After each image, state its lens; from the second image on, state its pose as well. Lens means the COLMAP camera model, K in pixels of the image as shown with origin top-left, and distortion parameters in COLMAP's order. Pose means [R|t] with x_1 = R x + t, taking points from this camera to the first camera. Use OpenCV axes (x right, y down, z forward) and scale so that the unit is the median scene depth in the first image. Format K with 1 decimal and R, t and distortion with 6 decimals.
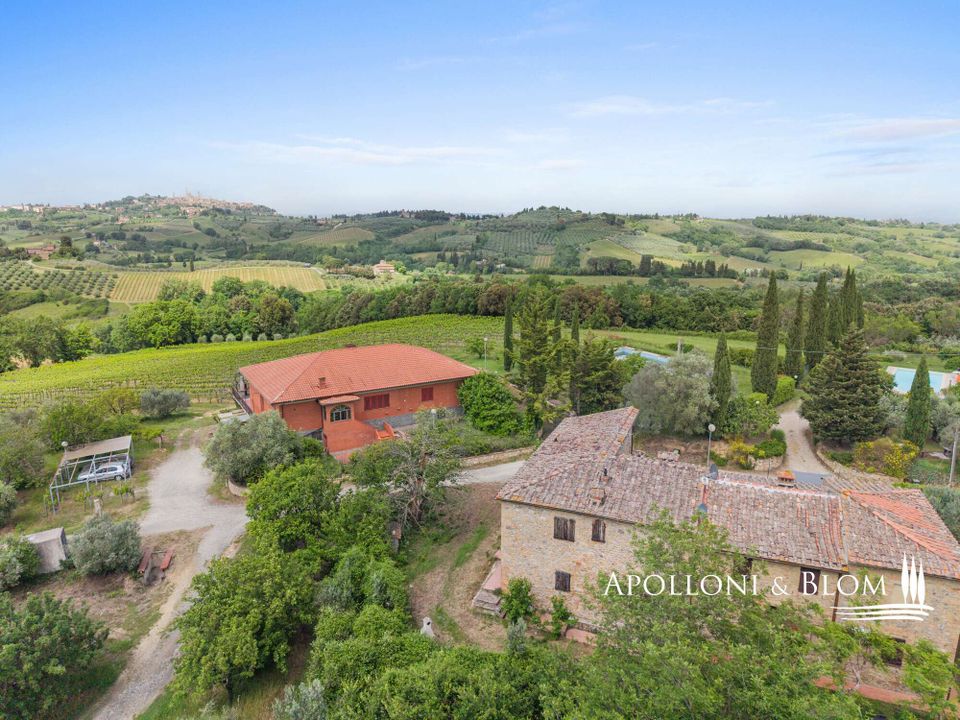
lens RADIAL K [[652.1, 0, 480.0], [0, 652.1, 360.0], [0, 0, 1]] dist [0.065075, -0.090304]
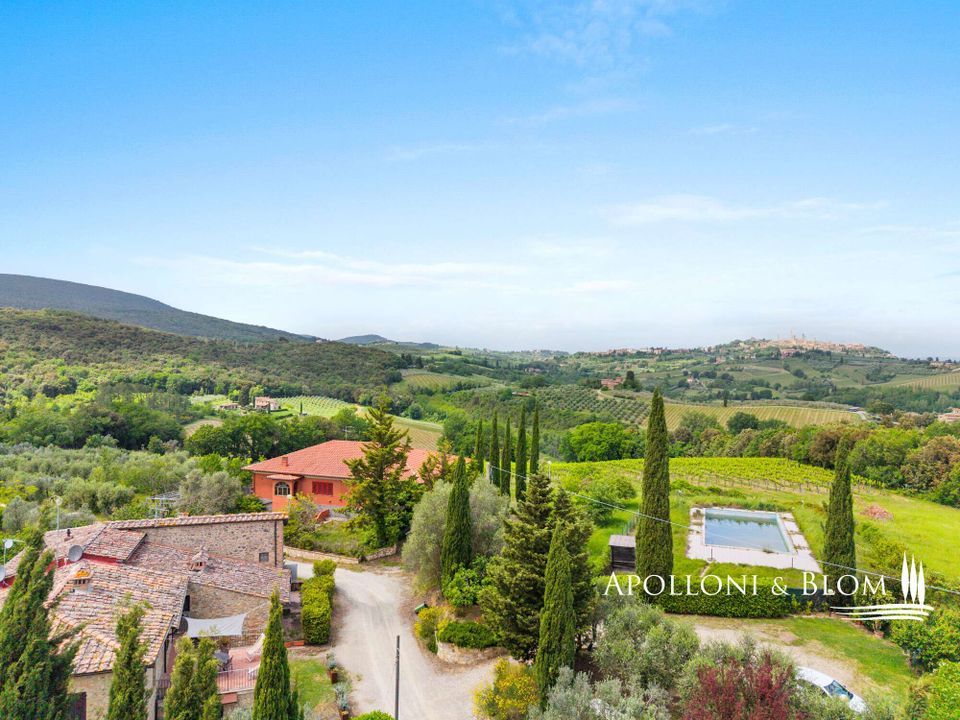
lens RADIAL K [[652.1, 0, 480.0], [0, 652.1, 360.0], [0, 0, 1]] dist [0.065075, -0.090304]
pose [[0.619348, 0.005751, -0.785095, 0.108535], [-0.173149, 0.976353, -0.129442, -0.006175], [0.765785, 0.216108, 0.605698, 0.059164]]
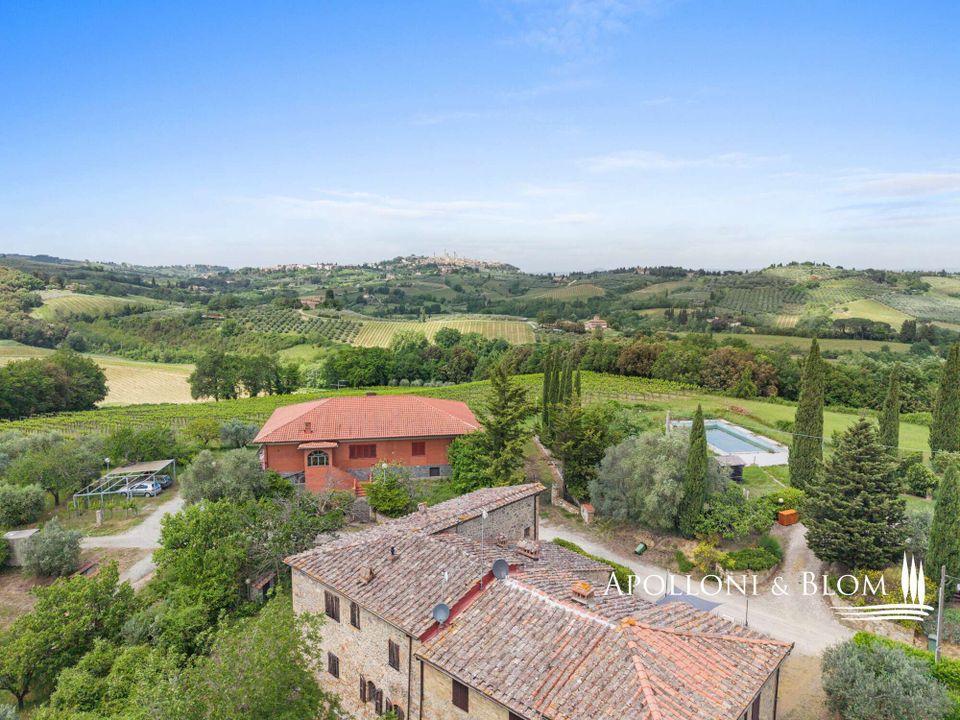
lens RADIAL K [[647.5, 0, 479.5], [0, 647.5, 370.6], [0, 0, 1]] dist [0.094579, -0.170082]
pose [[0.930152, 0.055469, -0.362960, 0.045718], [-0.079765, 0.995441, -0.052286, -0.002688], [0.358405, 0.077585, 0.930337, 0.014616]]
